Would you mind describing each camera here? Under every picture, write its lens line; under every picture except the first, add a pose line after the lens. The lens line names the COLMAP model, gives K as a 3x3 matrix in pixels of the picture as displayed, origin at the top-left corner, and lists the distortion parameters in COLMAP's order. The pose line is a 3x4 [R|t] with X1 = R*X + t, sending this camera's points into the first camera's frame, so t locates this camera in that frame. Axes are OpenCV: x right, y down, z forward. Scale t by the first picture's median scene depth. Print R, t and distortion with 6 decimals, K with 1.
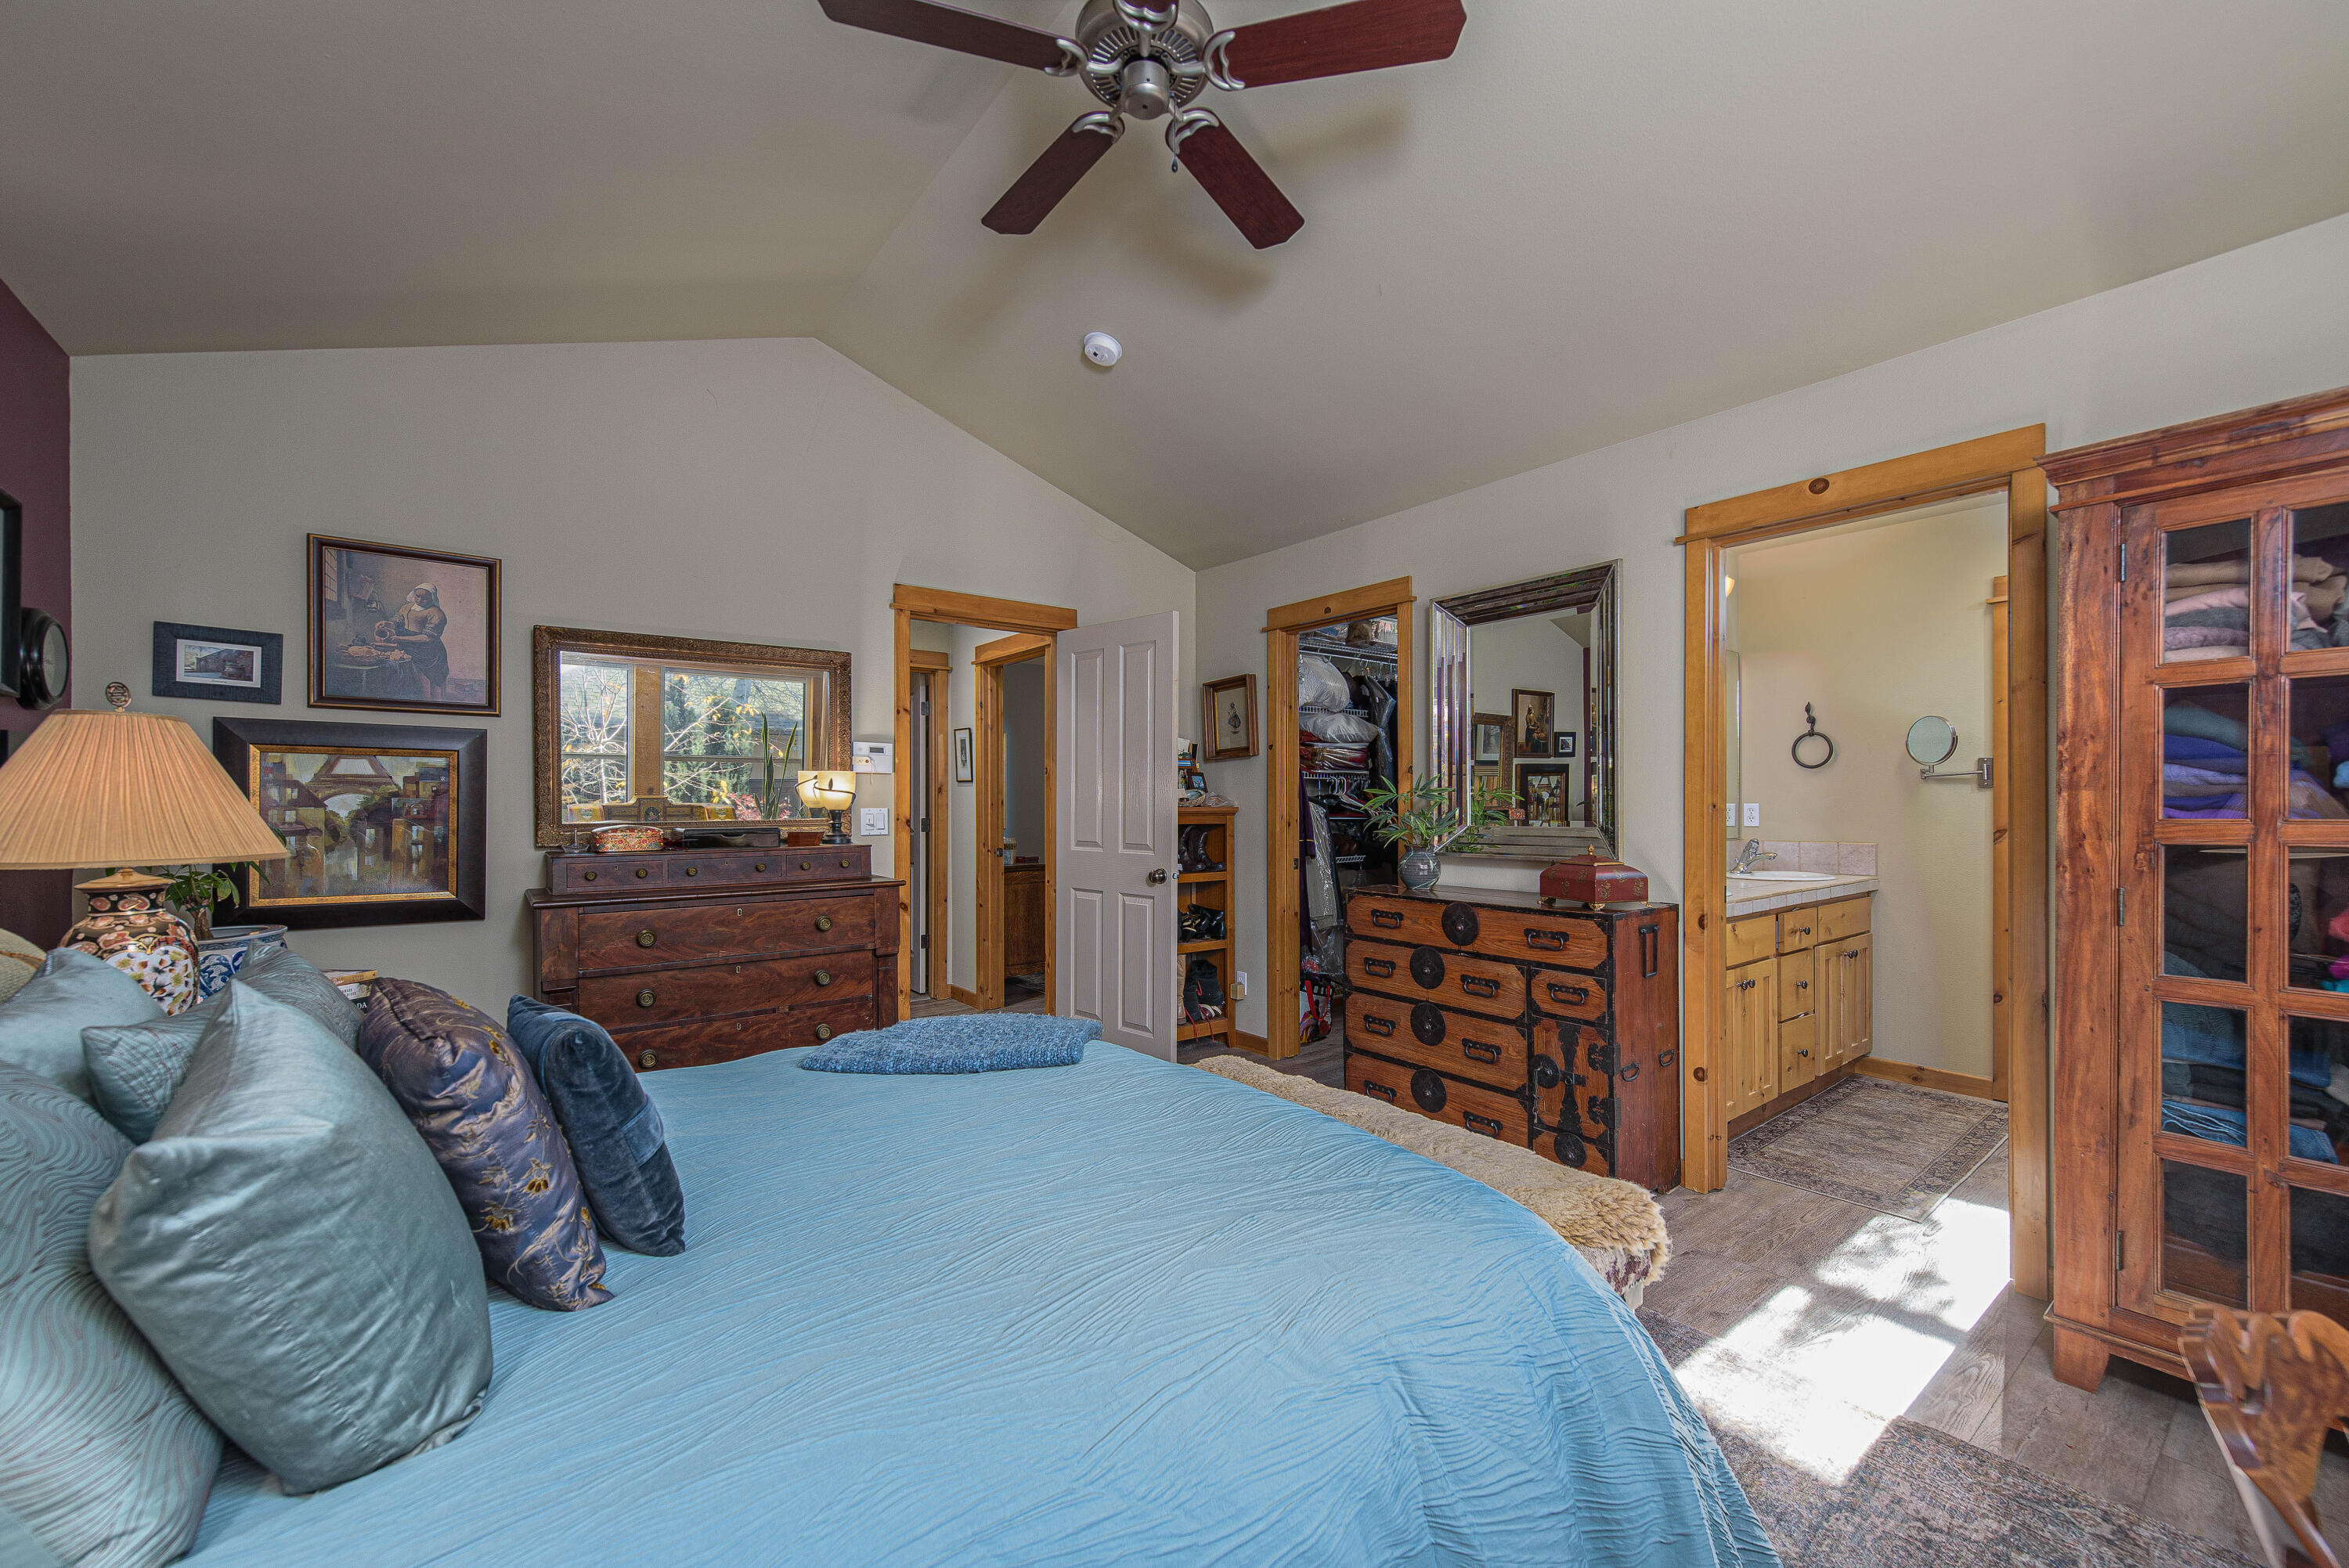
lens RADIAL K [[935.2, 0, 1216.4], [0, 935.2, 805.9], [0, 0, 1]] dist [0.003974, -0.000277]
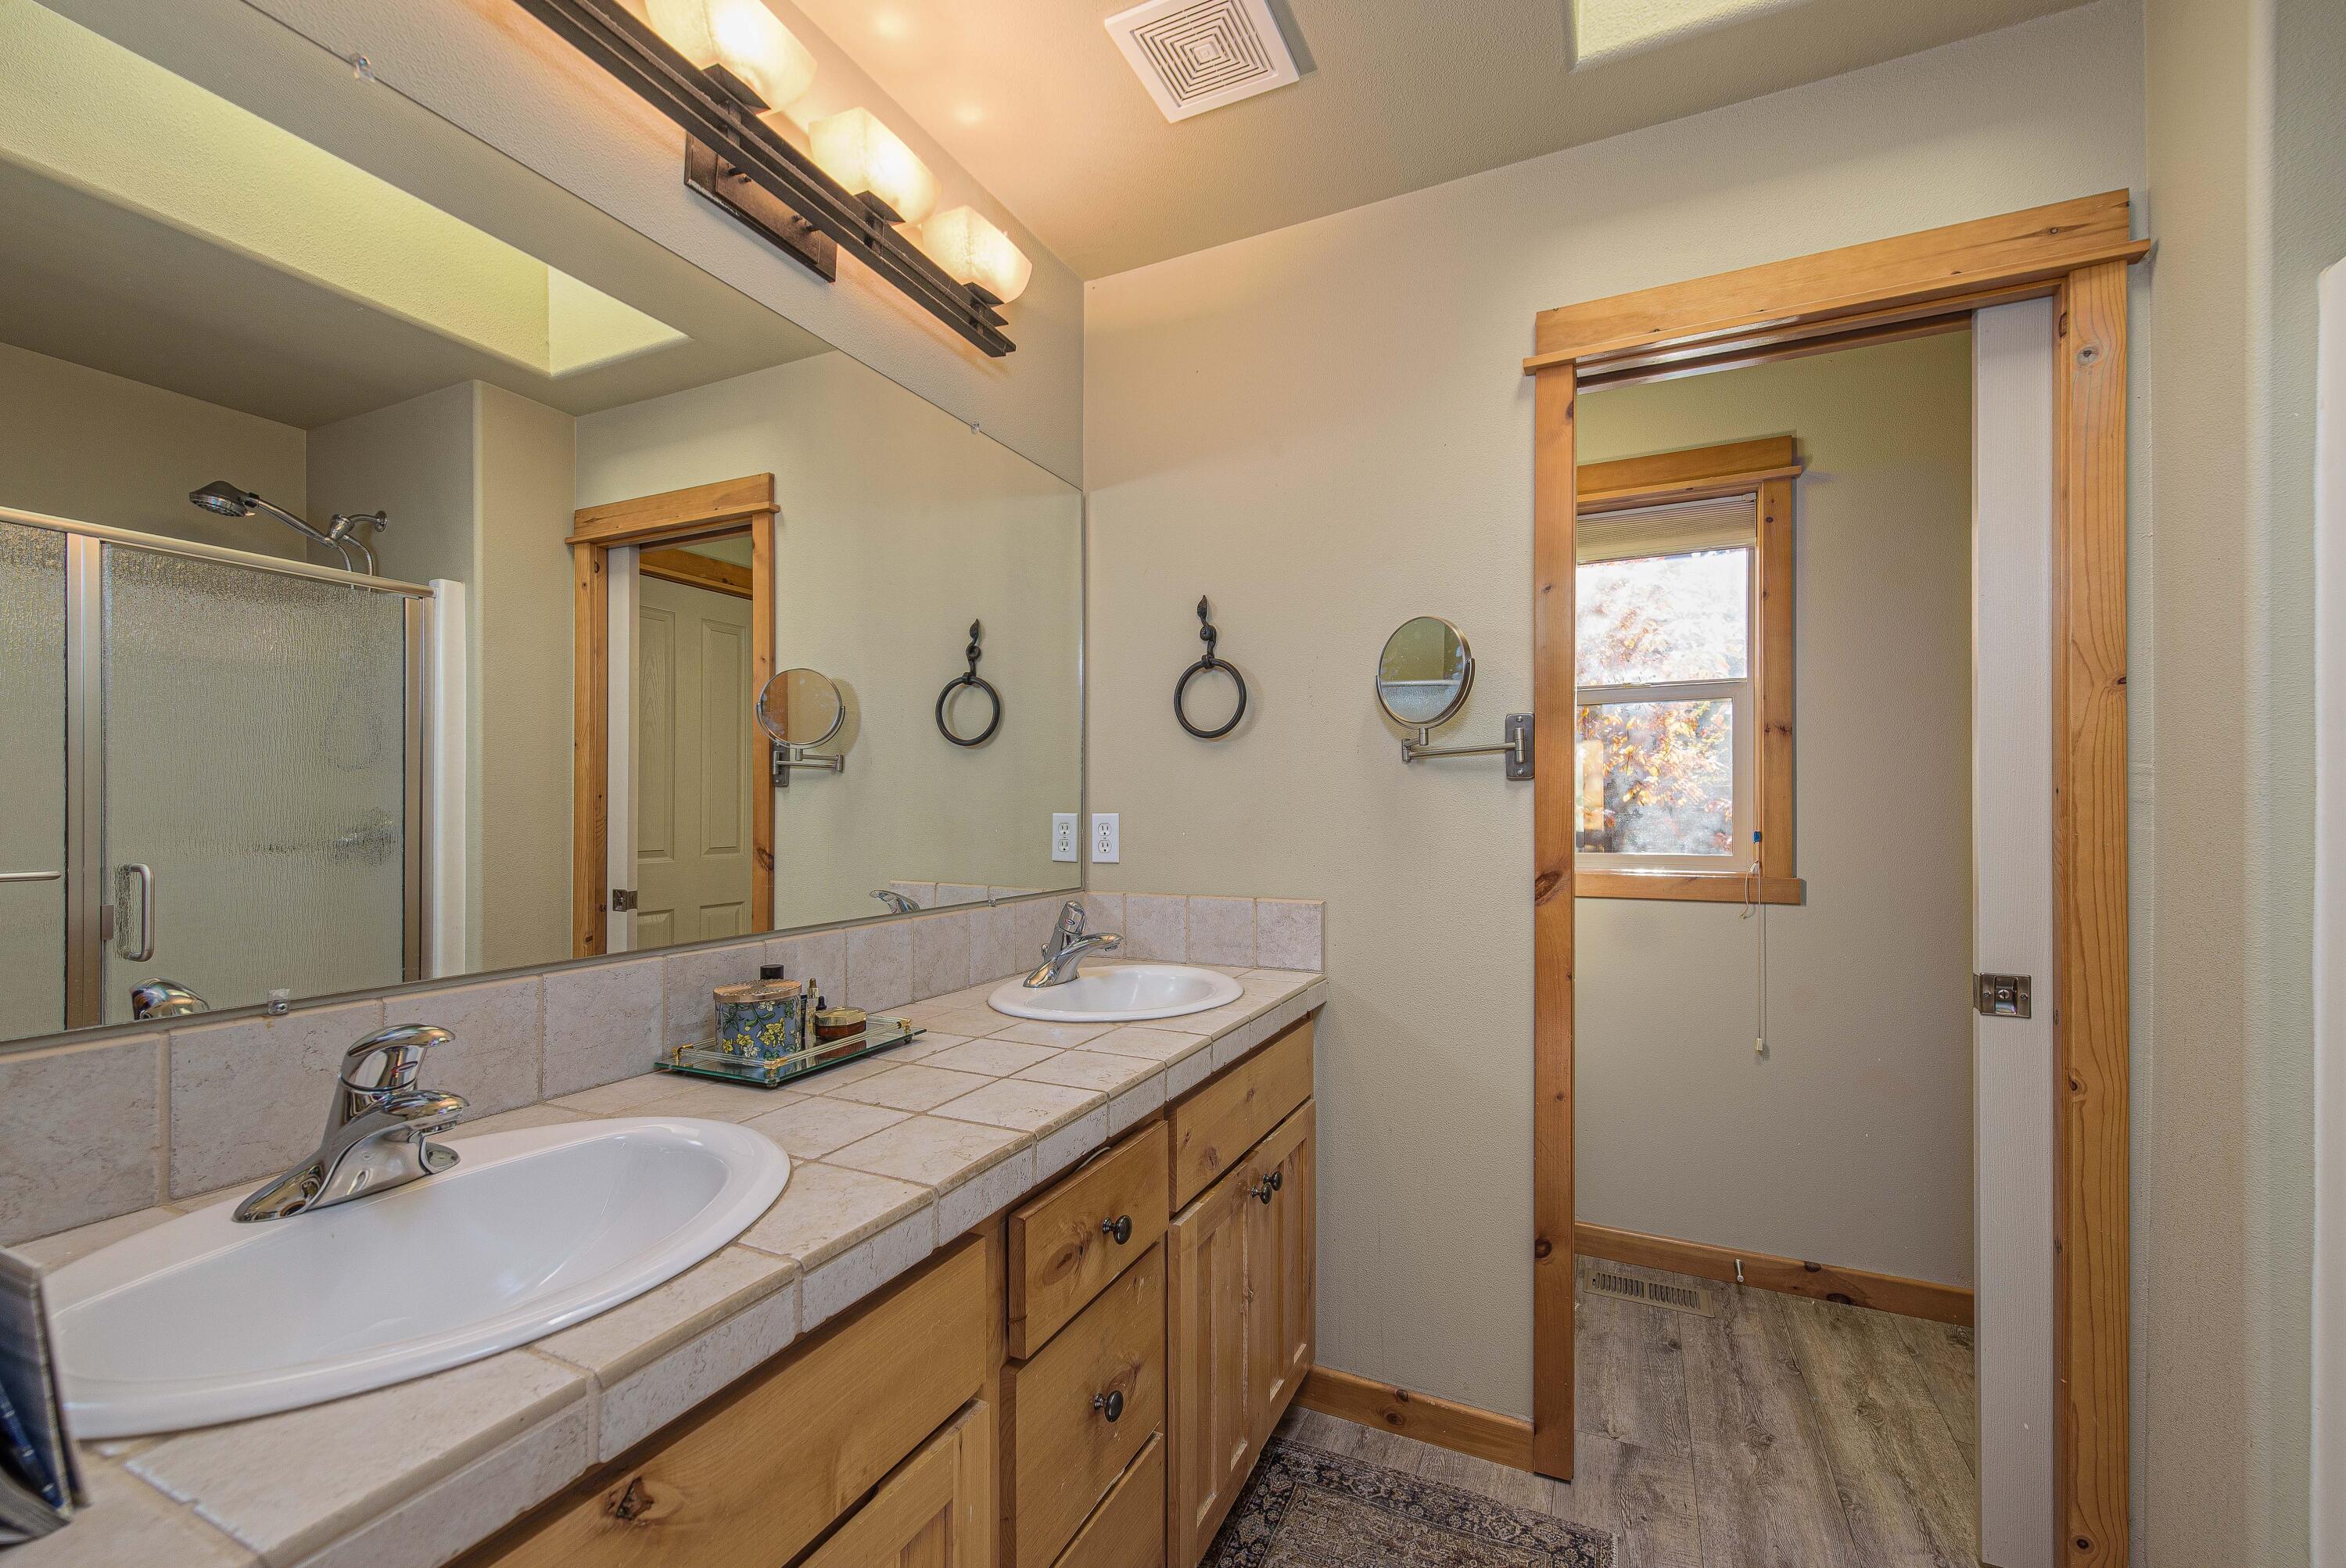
lens RADIAL K [[934.2, 0, 1180.7], [0, 934.2, 803.5], [0, 0, 1]] dist [0.003974, -0.000277]
pose [[0.904814, 0.008196, 0.425729, 0.449211], [-0.004037, 0.999935, -0.010671, -0.002913], [-0.425788, 0.007937, 0.904788, 0.619852]]
